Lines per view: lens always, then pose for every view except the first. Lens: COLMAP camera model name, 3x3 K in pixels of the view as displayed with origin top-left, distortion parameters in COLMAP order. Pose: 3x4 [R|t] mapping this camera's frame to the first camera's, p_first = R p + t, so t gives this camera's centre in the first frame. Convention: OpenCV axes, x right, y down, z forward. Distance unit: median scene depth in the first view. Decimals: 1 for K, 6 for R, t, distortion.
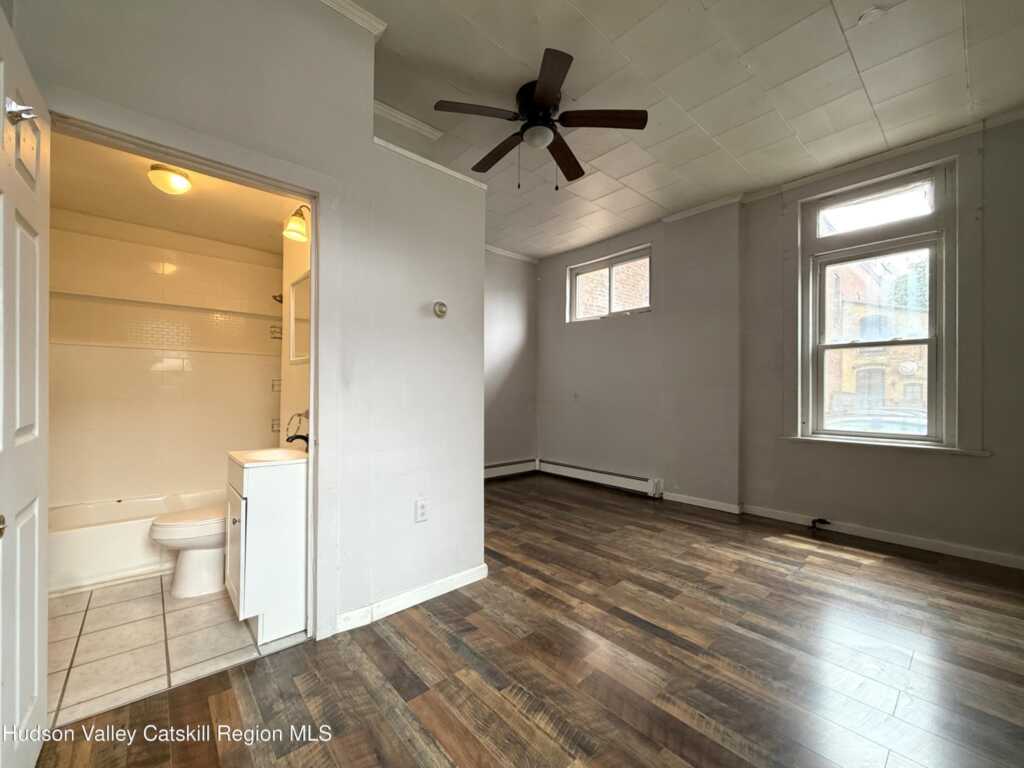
lens RADIAL K [[412.9, 0, 507.6], [0, 412.9, 389.8], [0, 0, 1]] dist [-0.000596, 0.000465]
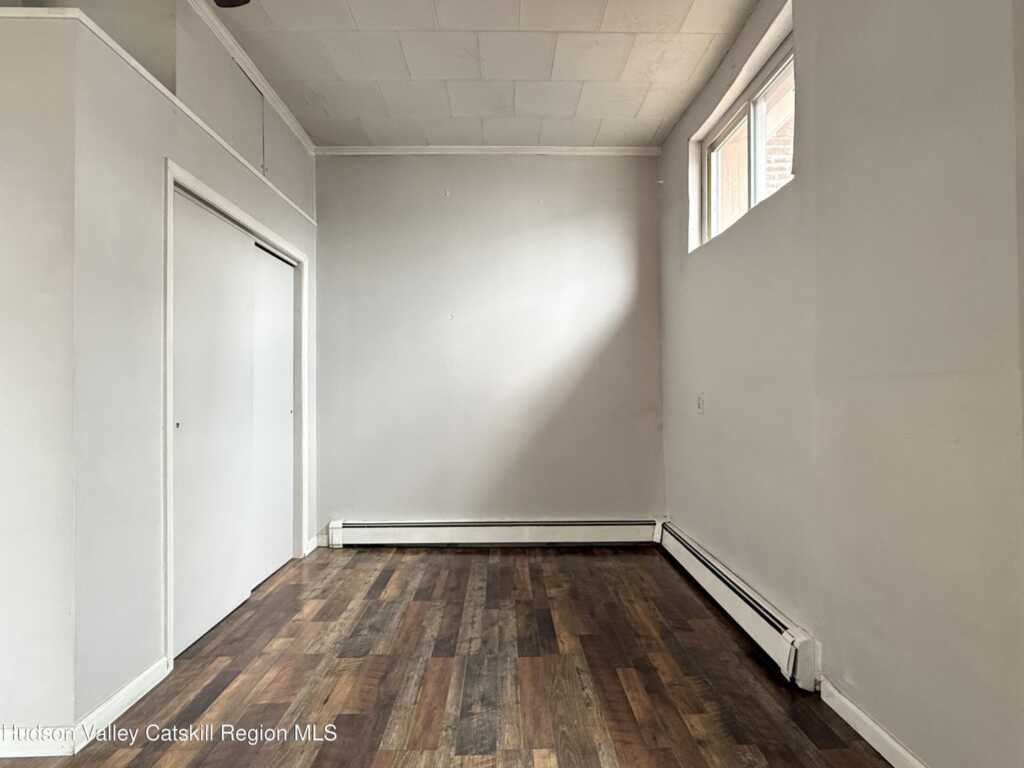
lens RADIAL K [[508.9, 0, 511.2], [0, 508.9, 387.6], [0, 0, 1]] dist [0.001350, -0.000488]
pose [[0.765690, -0.012736, -0.643084, 0.723751], [0.008886, 0.999918, -0.009222, 0.000893], [0.643148, 0.001347, 0.765741, 0.788589]]
